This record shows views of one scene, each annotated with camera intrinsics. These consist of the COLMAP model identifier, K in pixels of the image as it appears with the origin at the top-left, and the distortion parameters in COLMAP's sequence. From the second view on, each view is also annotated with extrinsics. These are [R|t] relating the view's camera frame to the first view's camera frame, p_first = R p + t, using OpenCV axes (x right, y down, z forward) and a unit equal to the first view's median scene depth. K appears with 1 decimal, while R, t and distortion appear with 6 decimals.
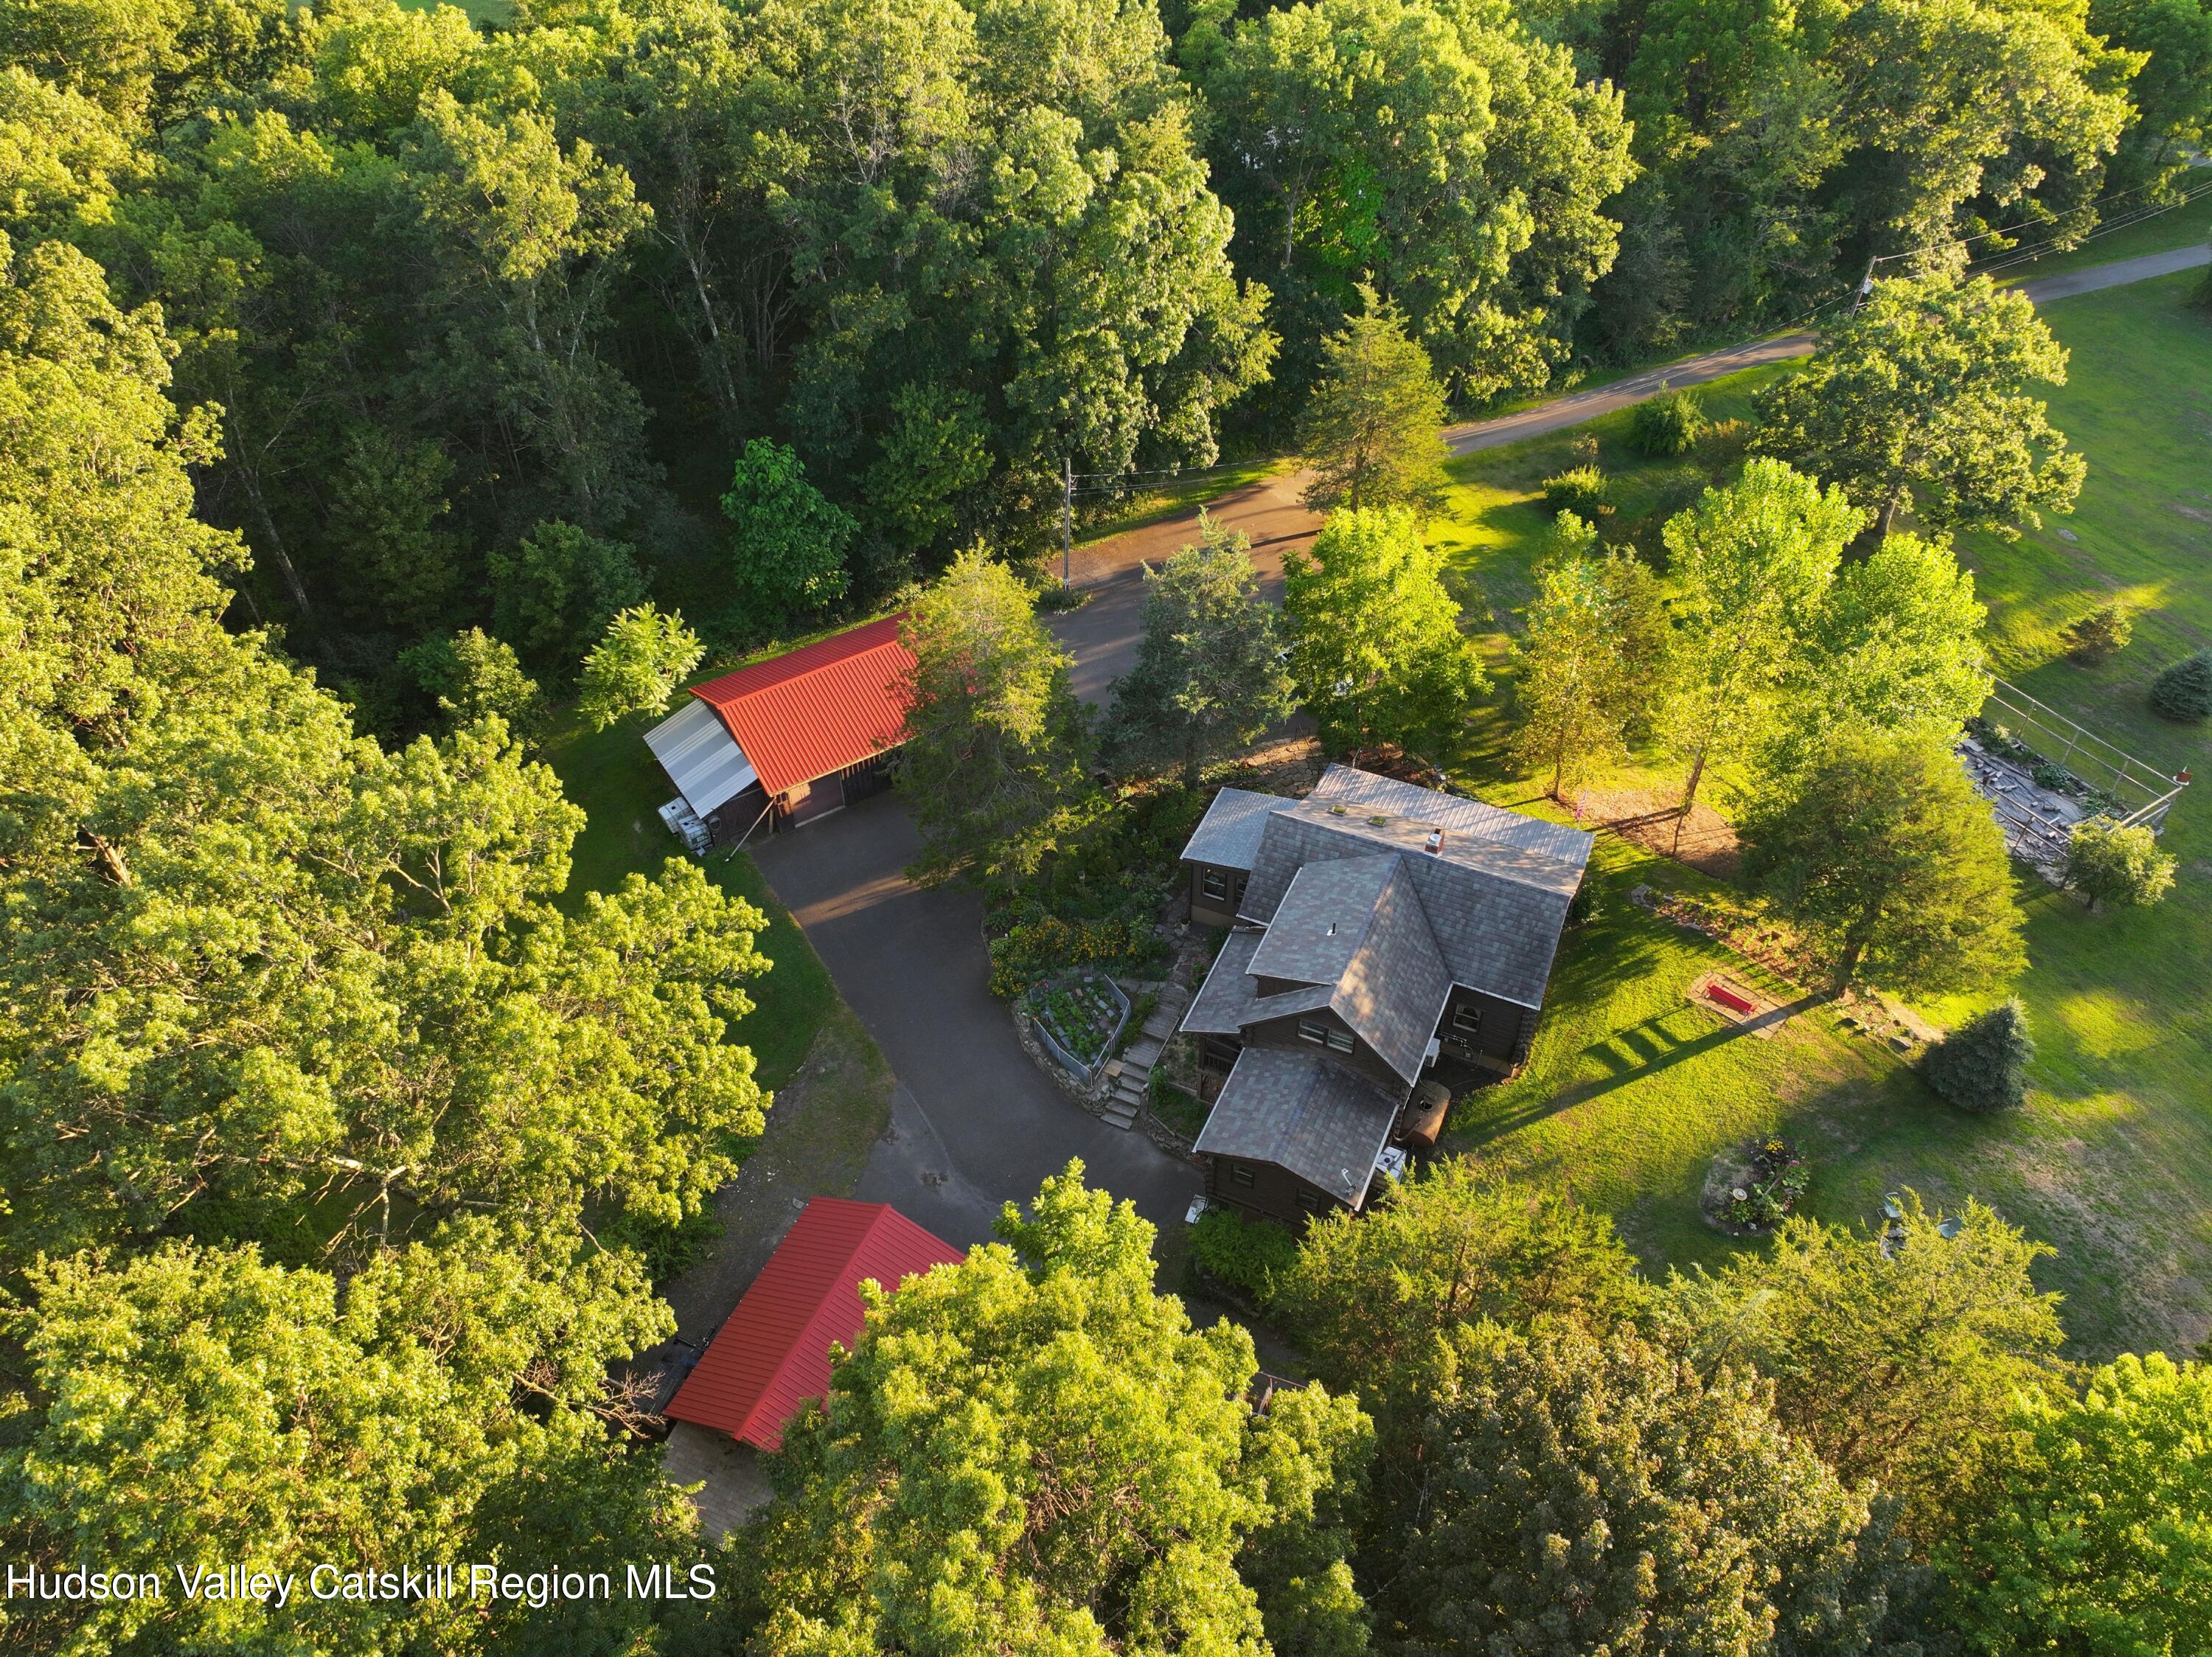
lens RADIAL K [[1543.6, 0, 1100.5], [0, 1543.6, 832.8], [0, 0, 1]] dist [-0.001503, 0.015749]
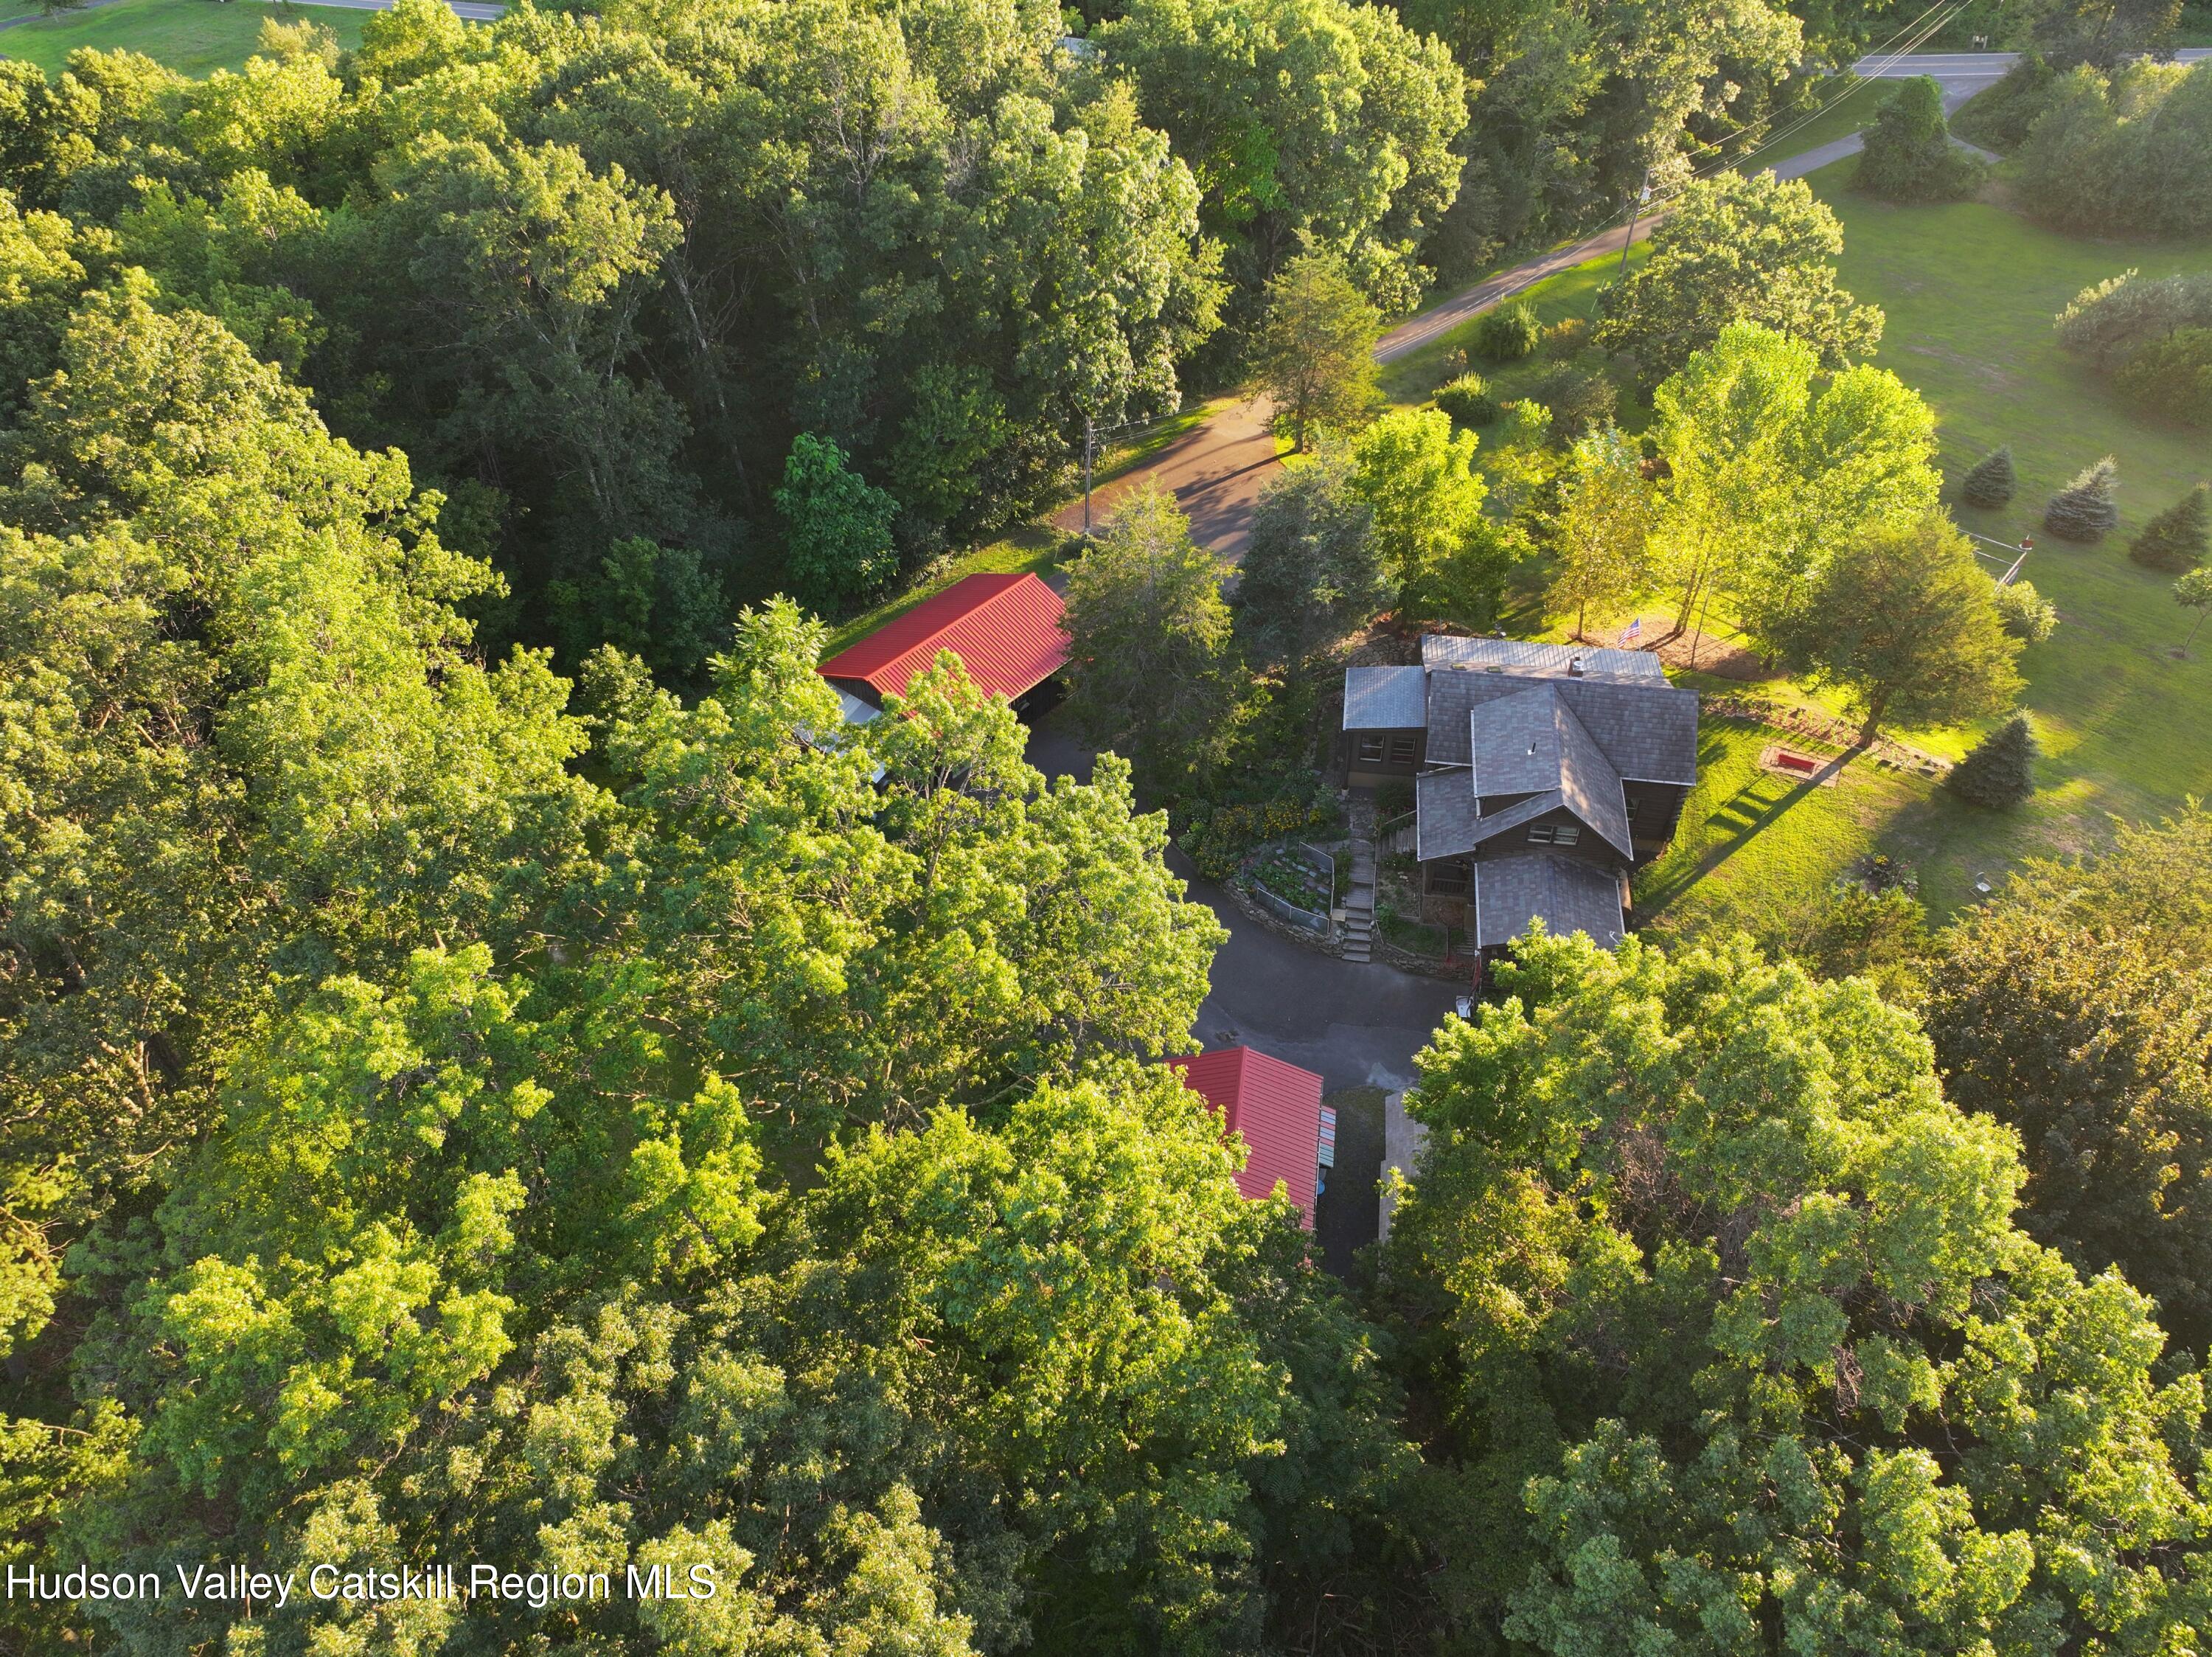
lens RADIAL K [[1543.6, 0, 1108.1], [0, 1543.6, 832.8], [0, 0, 1]] dist [-0.001503, 0.015749]
pose [[0.961473, -0.185310, 0.203049, -0.285842], [0.185391, 0.982485, 0.018793, 0.029785], [-0.202975, 0.019575, 0.978988, -0.063574]]
